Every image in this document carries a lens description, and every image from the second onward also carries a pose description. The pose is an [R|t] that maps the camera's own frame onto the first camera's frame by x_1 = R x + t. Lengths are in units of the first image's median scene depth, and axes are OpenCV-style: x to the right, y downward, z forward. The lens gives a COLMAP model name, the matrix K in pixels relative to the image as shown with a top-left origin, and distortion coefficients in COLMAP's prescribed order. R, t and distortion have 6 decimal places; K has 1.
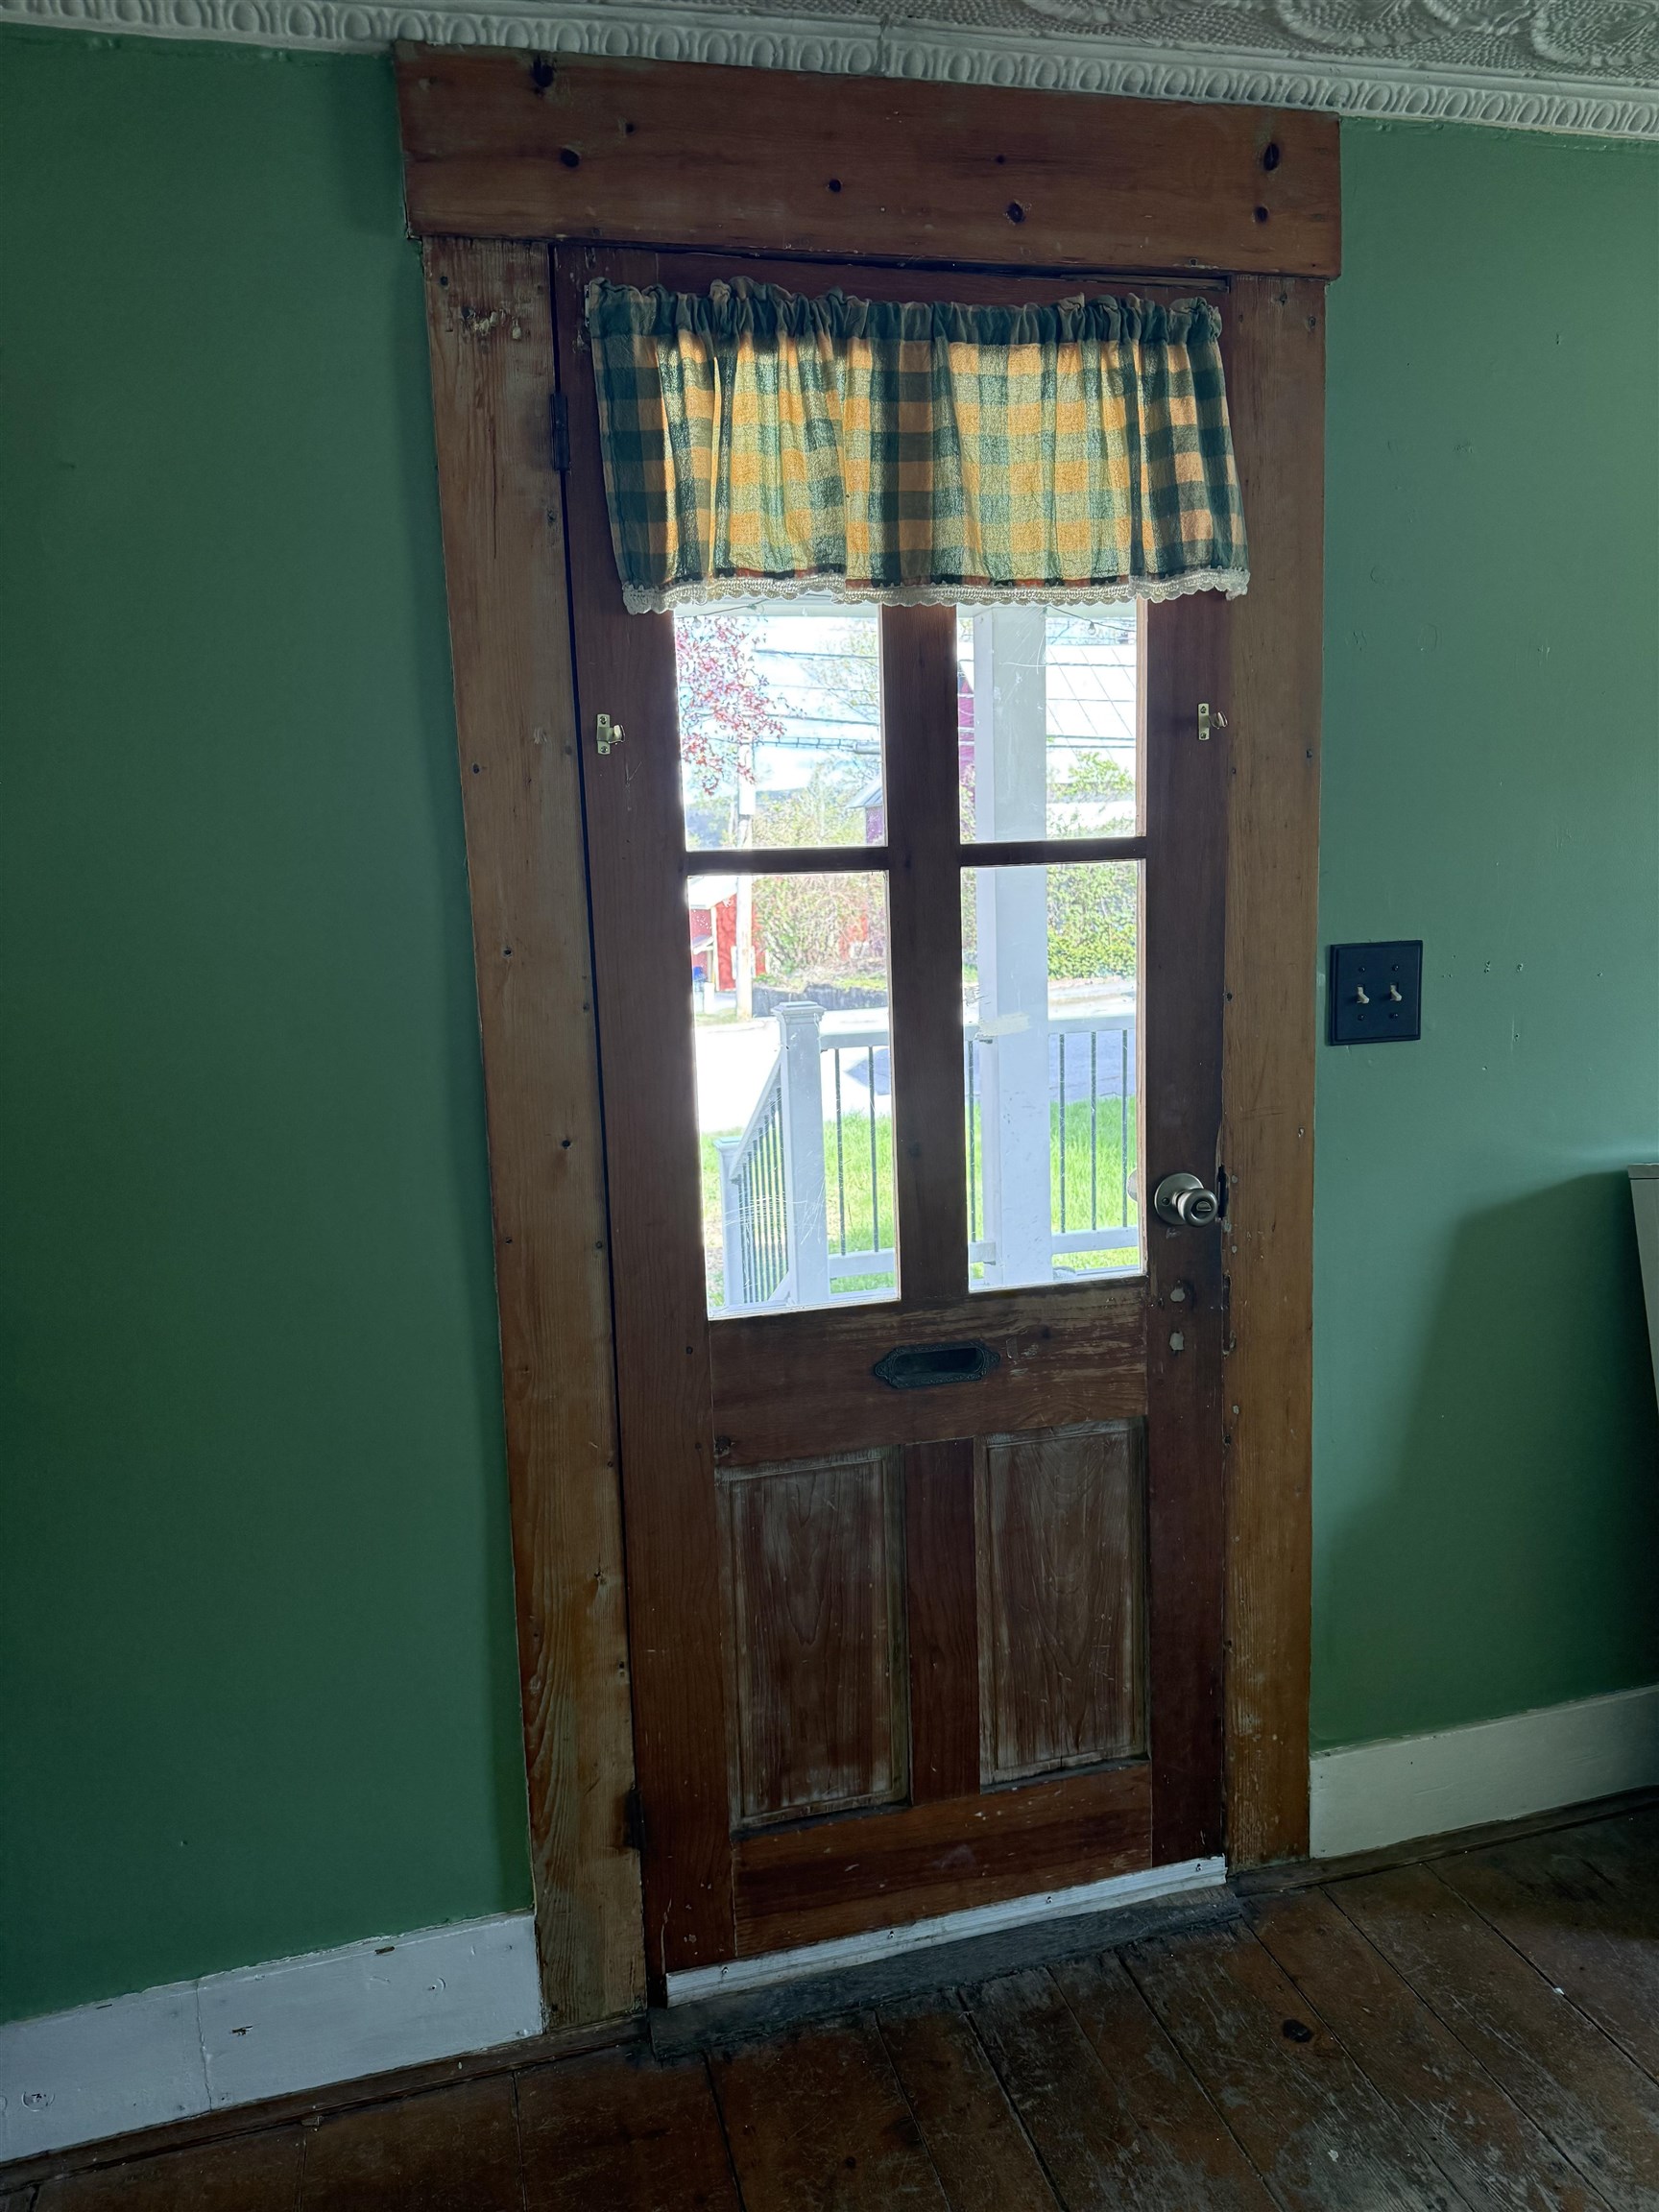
lens RADIAL K [[1490.3, 0, 1022.6], [0, 1490.3, 1081.9], [0, 0, 1]] dist [0.083760, -0.069451]
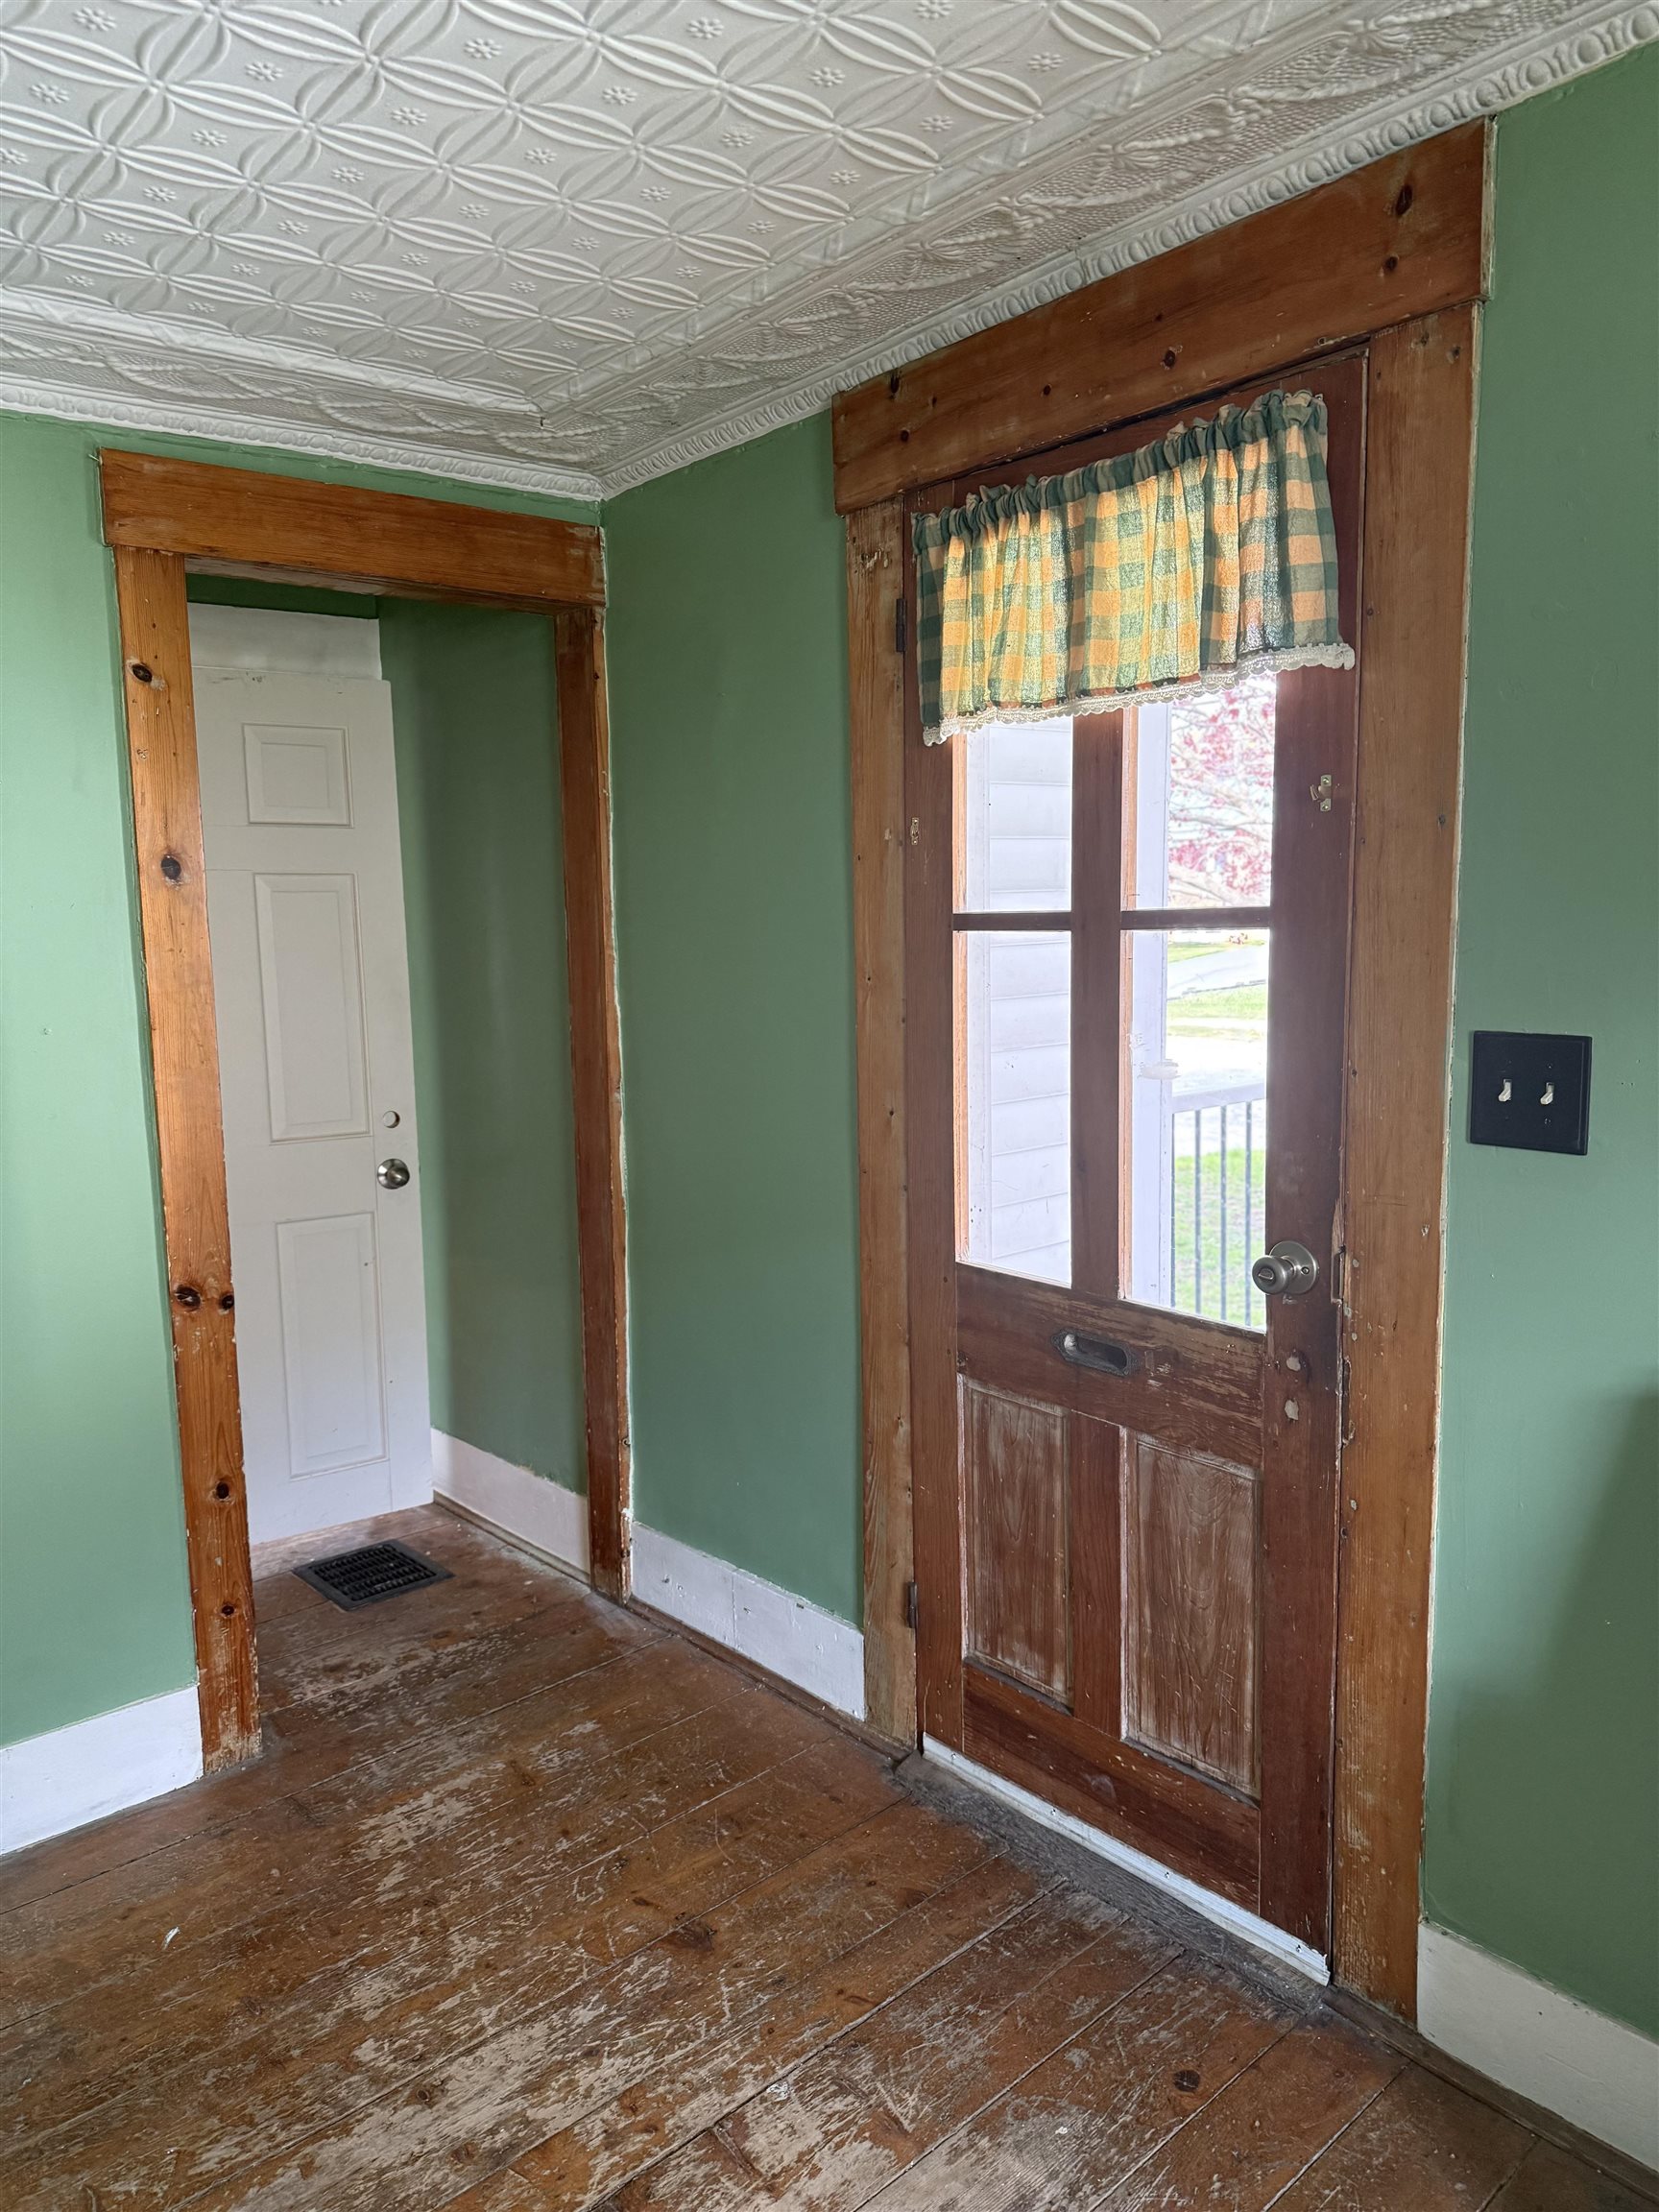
lens RADIAL K [[1528.8, 0, 834.8], [0, 1528.8, 1091.1], [0, 0, 1]] dist [0.098107, -0.058452]
pose [[0.454923, 0.136057, -0.880076, 0.889205], [-0.118921, 0.988690, 0.091376, -0.099740], [0.882554, 0.063091, 0.465958, 0.248477]]
